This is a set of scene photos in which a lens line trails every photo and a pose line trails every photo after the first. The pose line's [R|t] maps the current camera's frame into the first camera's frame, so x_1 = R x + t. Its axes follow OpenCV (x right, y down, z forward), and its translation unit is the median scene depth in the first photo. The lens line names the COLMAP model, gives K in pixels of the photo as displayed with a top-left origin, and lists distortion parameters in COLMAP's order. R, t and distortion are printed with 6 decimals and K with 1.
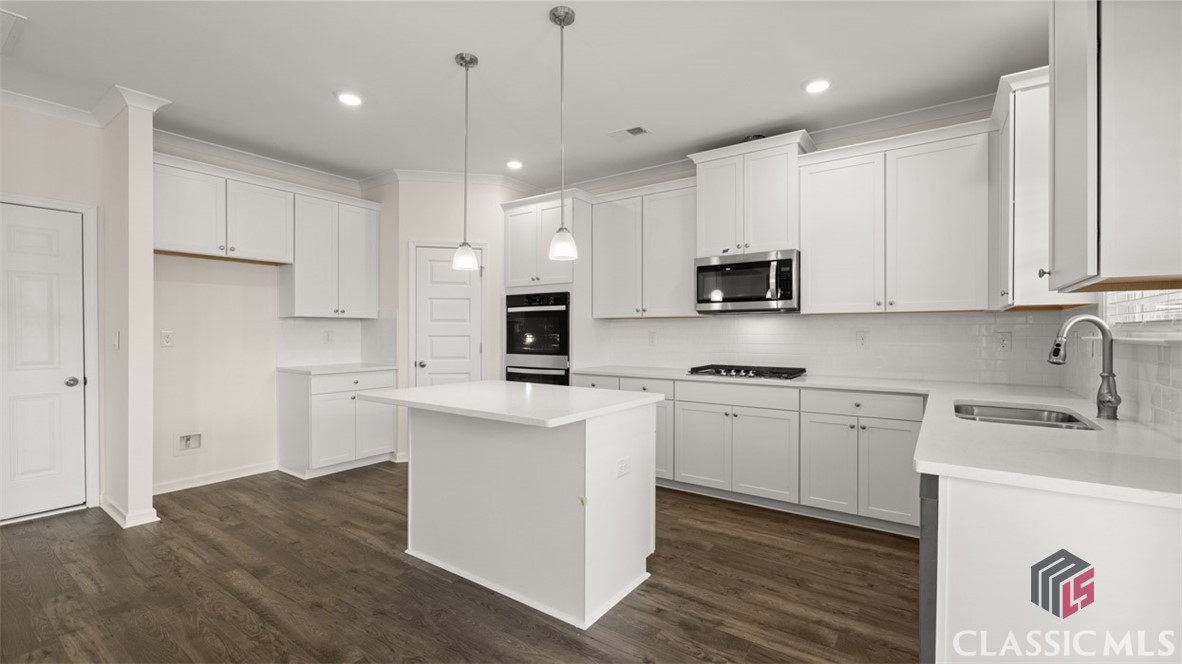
lens RADIAL K [[497.2, 0, 589.9], [0, 497.2, 330.8], [0, 0, 1]] dist [-0.003651, 0.000014]
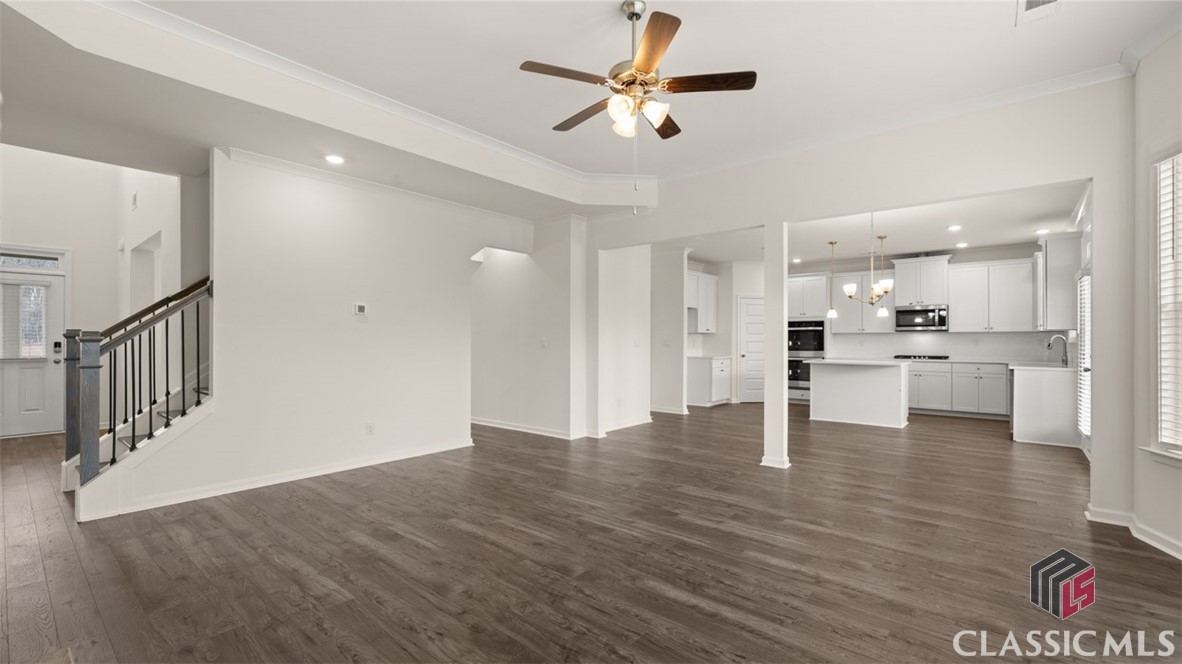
lens RADIAL K [[497.2, 0, 596.0], [0, 497.2, 333.6], [0, 0, 1]] dist [-0.003651, 0.000014]
pose [[0.996980, -0.001448, -0.077648, -0.946307], [0.000922, 0.999976, -0.006814, -0.011812], [0.077656, 0.006722, 0.996958, -1.312901]]
